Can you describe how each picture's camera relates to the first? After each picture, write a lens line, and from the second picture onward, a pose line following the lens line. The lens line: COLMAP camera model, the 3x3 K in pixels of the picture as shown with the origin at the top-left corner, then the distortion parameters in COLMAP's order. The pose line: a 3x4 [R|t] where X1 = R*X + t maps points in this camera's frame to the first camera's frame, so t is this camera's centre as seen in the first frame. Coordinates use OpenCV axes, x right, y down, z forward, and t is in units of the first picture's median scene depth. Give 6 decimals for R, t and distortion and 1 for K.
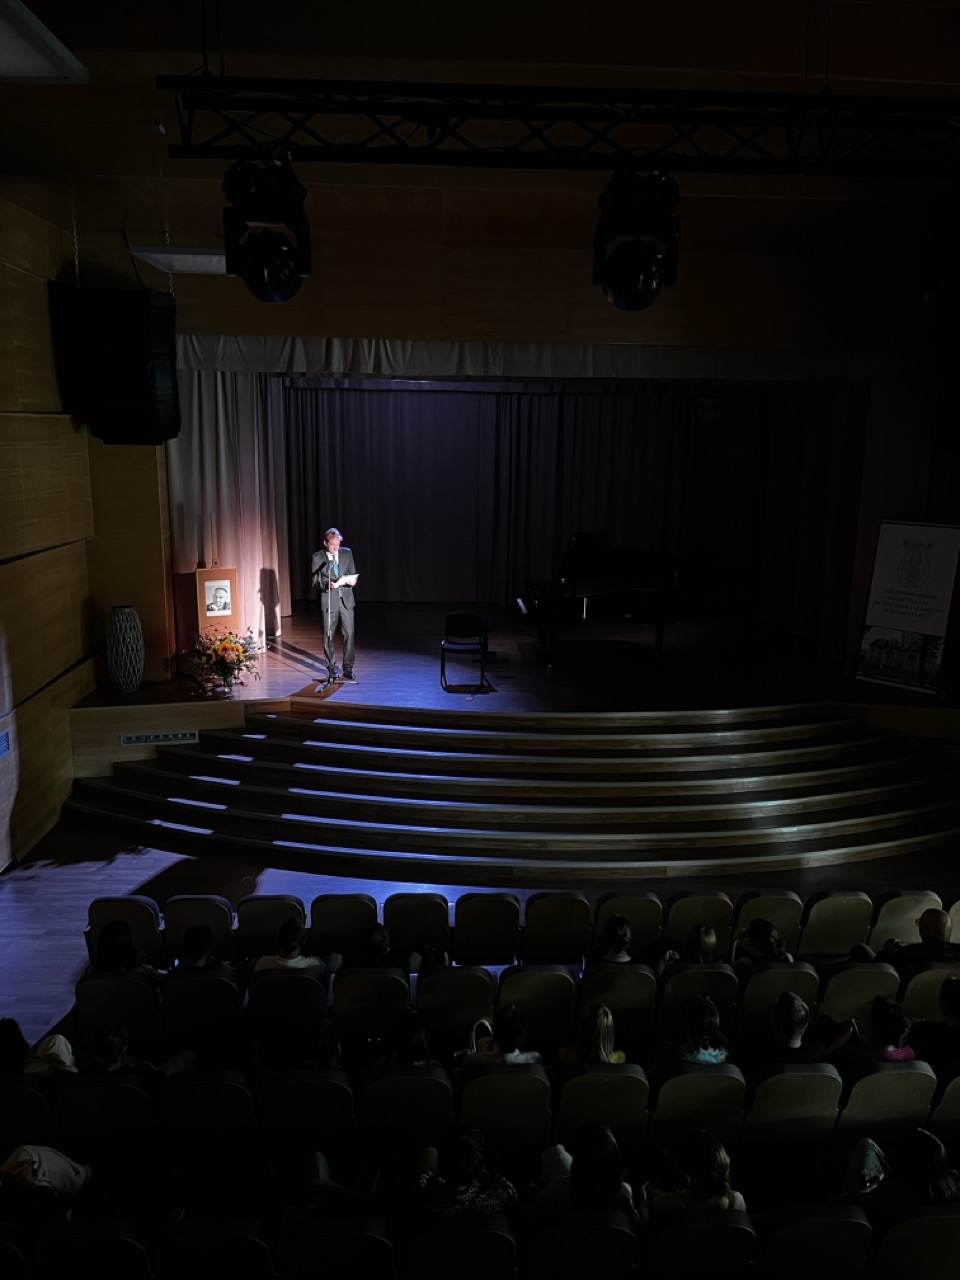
lens RADIAL K [[963.7, 0, 481.2], [0, 963.7, 646.5], [0, 0, 1]] dist [0.023867, -0.028011]
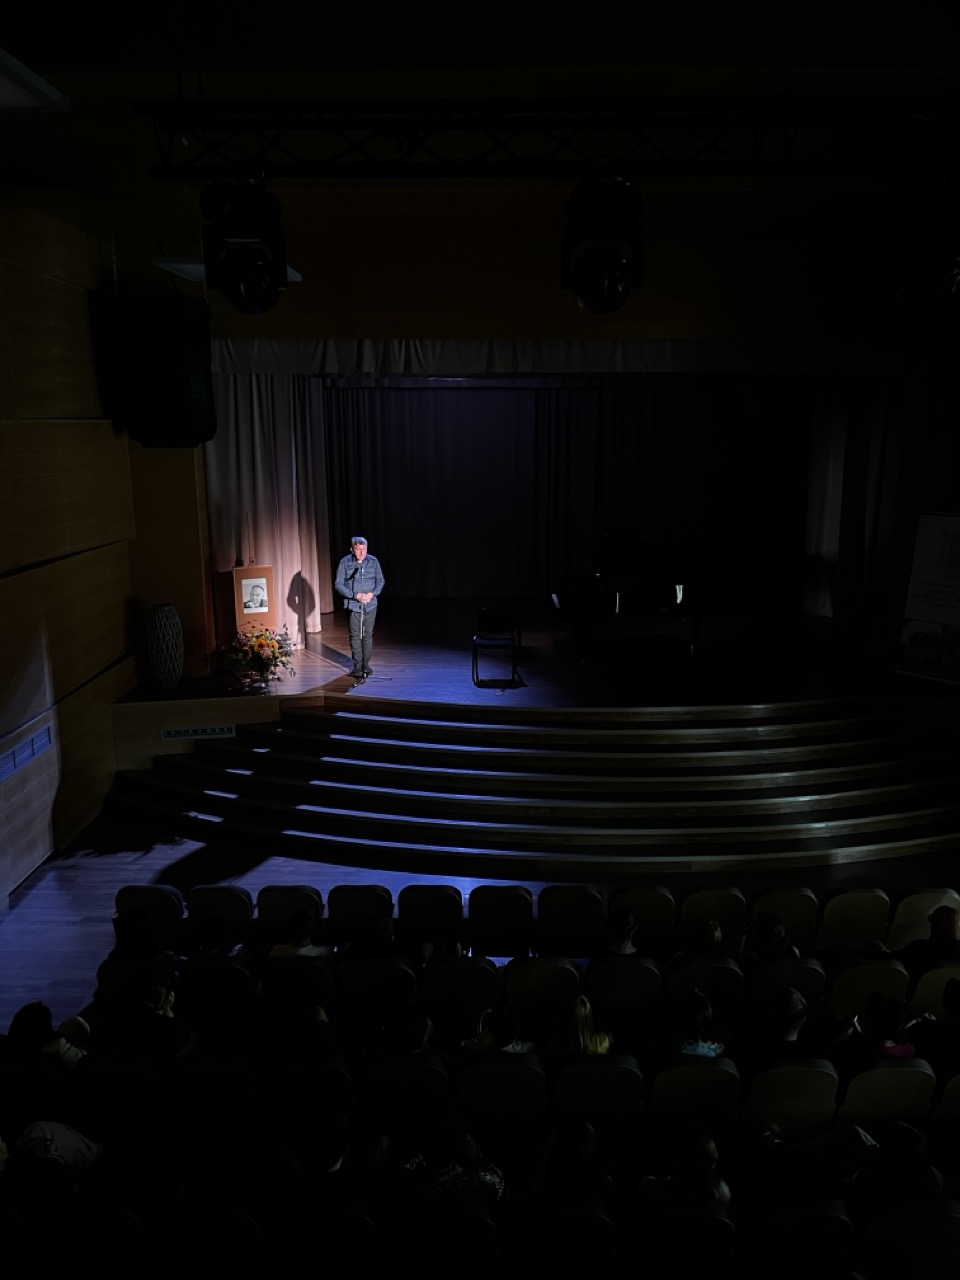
lens RADIAL K [[963.7, 0, 489.5], [0, 963.7, 643.2], [0, 0, 1]] dist [0.023867, -0.028011]
pose [[0.998372, -0.004297, -0.056883, 0.039258], [0.004484, 0.999985, 0.003157, -0.002122], [0.056869, -0.003407, 0.998376, -0.009471]]
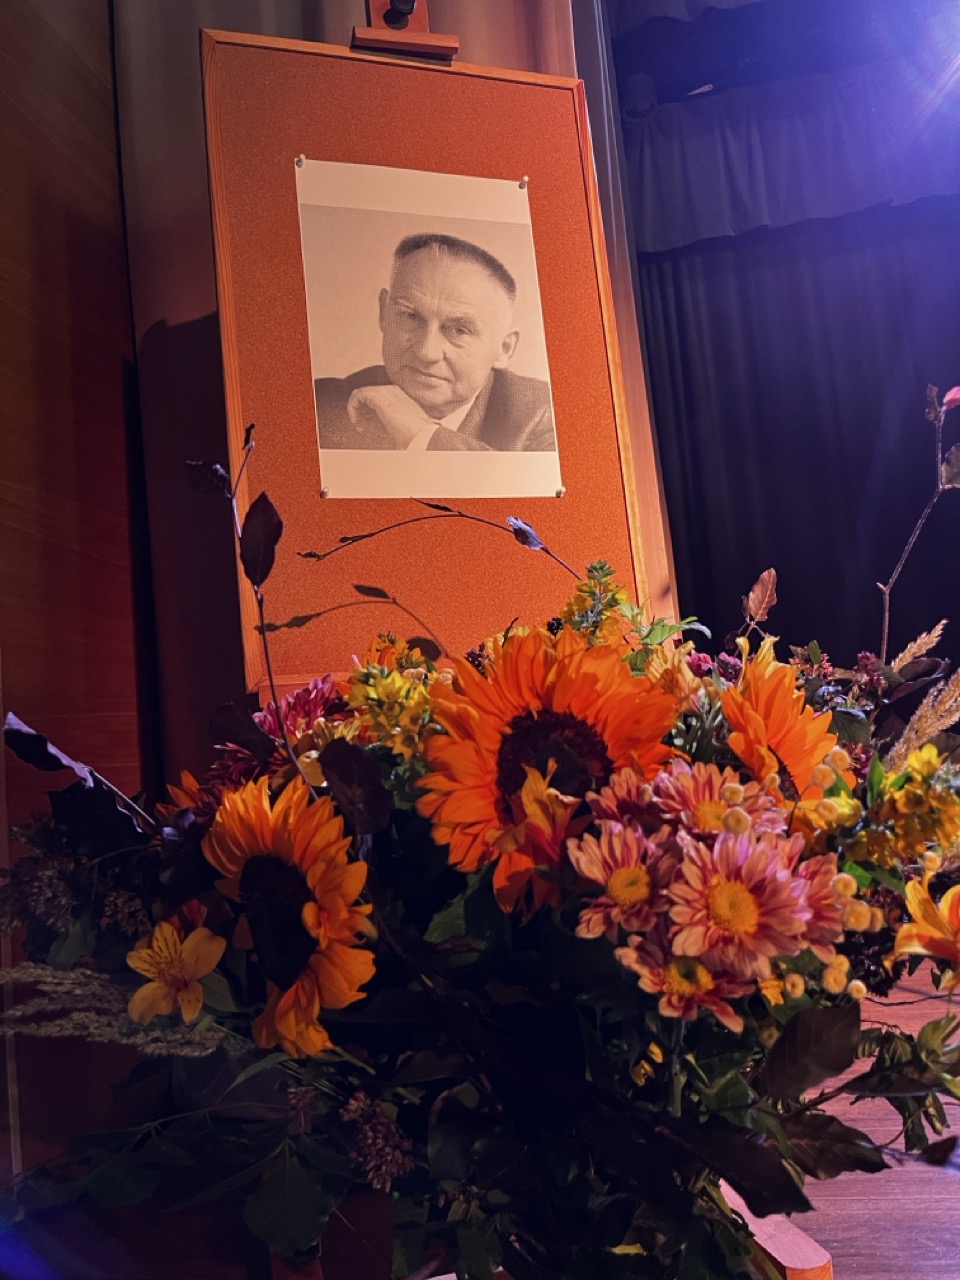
lens RADIAL K [[963.7, 0, 479.4], [0, 963.7, 638.6], [0, 0, 1]] dist [0.023867, -0.028011]
pose [[0.959613, -0.135477, -0.246555, -0.285601], [0.052391, 0.947137, -0.316524, 0.015170], [0.276403, 0.290823, 0.915982, 1.061655]]
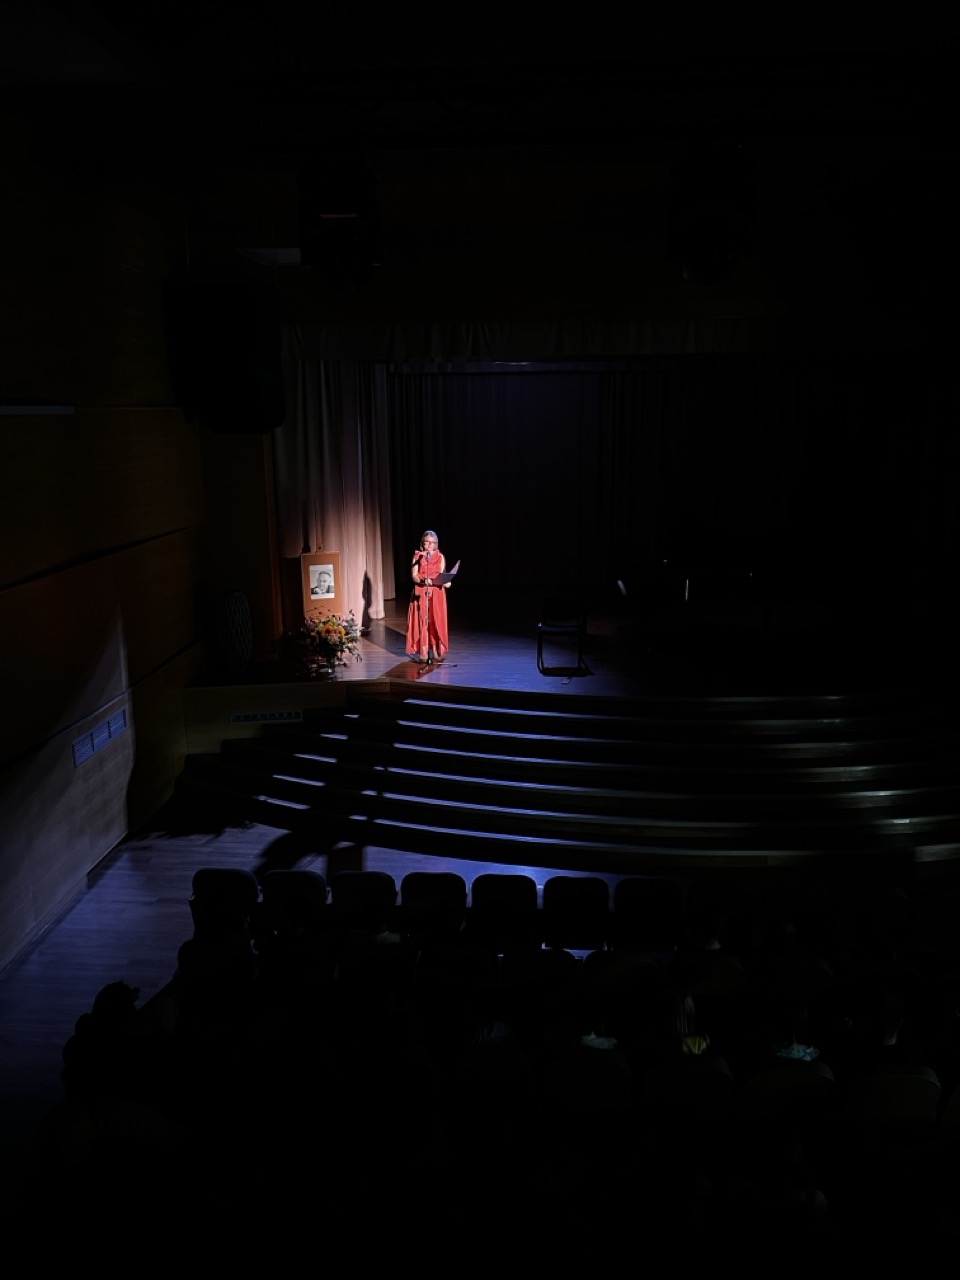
lens RADIAL K [[963.7, 0, 475.7], [0, 963.7, 639.0], [0, 0, 1]] dist [0.023867, -0.028011]
pose [[0.992469, 0.002474, -0.122470, 0.018442], [-0.001170, 0.999942, 0.010724, -0.000355], [0.122489, -0.010500, 0.992414, 0.000665]]
